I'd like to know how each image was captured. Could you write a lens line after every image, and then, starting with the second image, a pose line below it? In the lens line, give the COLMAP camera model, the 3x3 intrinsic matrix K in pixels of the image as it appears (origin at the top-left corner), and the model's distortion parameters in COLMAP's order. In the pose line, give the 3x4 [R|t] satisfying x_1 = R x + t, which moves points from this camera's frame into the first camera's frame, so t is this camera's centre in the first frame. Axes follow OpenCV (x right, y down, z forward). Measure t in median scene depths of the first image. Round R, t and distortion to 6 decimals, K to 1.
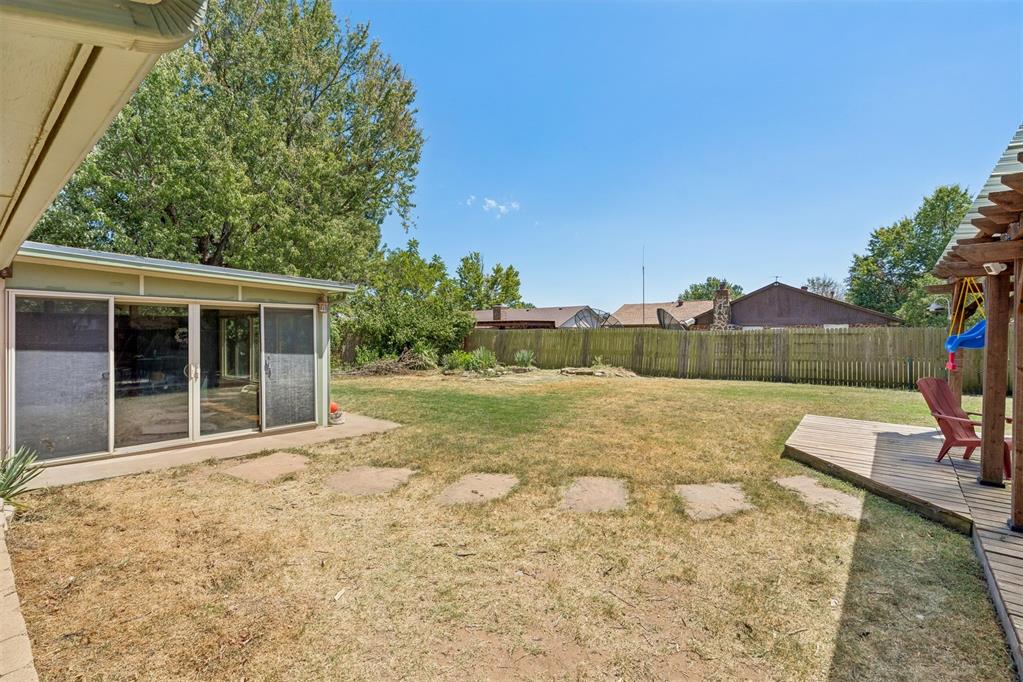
lens RADIAL K [[463.6, 0, 512.7], [0, 463.6, 337.1], [0, 0, 1]] dist [0.000980, 0.000031]
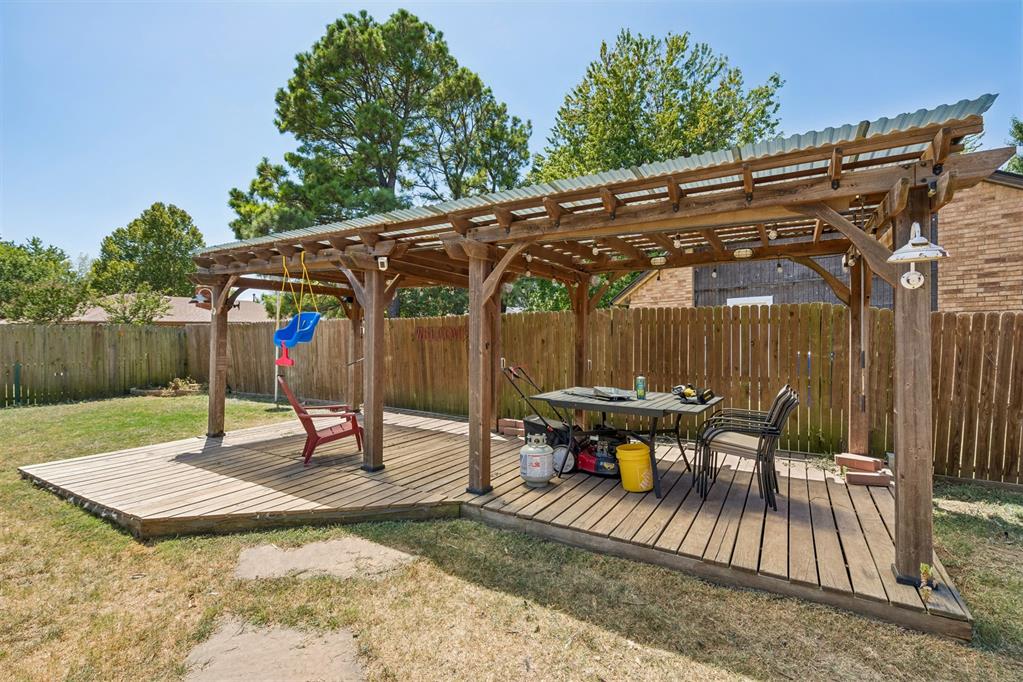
lens RADIAL K [[464.3, 0, 500.4], [0, 464.3, 328.6], [0, 0, 1]] dist [0.038972, 0.000021]
pose [[-0.120813, 0.007754, 0.992645, -0.052323], [0.014432, 0.999878, -0.006054, 0.004585], [-0.992570, 0.013594, -0.120910, 0.628366]]
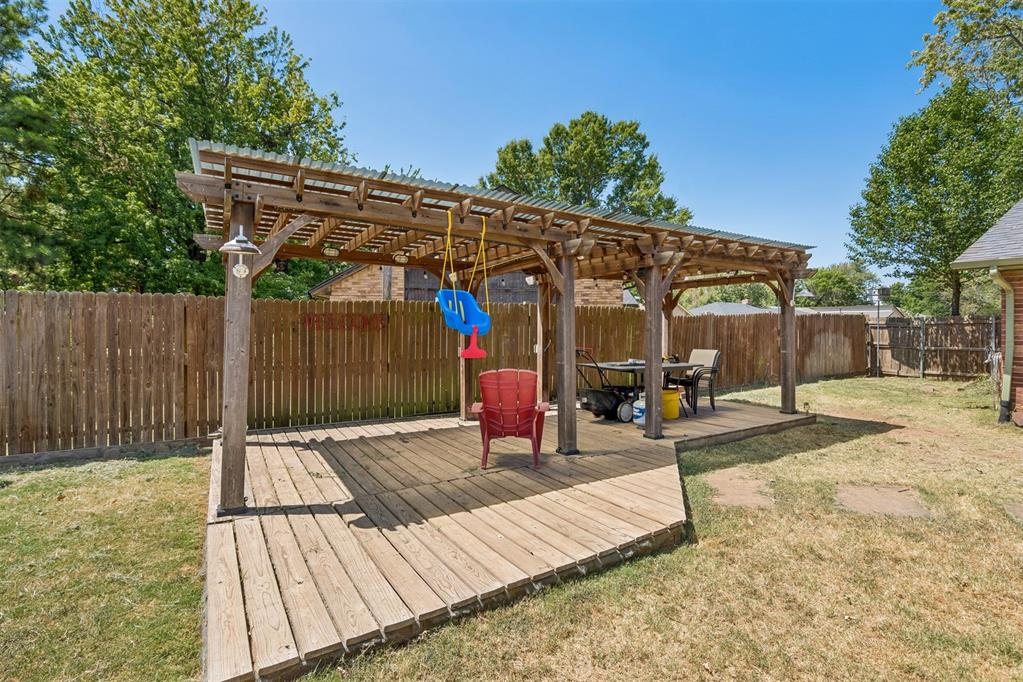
lens RADIAL K [[468.9, 0, 508.1], [0, 468.9, 325.2], [0, 0, 1]] dist [-0.030594, 0.011628]
pose [[-0.940721, 0.001584, 0.339177, 0.599992], [0.003348, 0.999984, 0.004616, 0.014242], [-0.339164, 0.005478, -0.940711, 1.543650]]
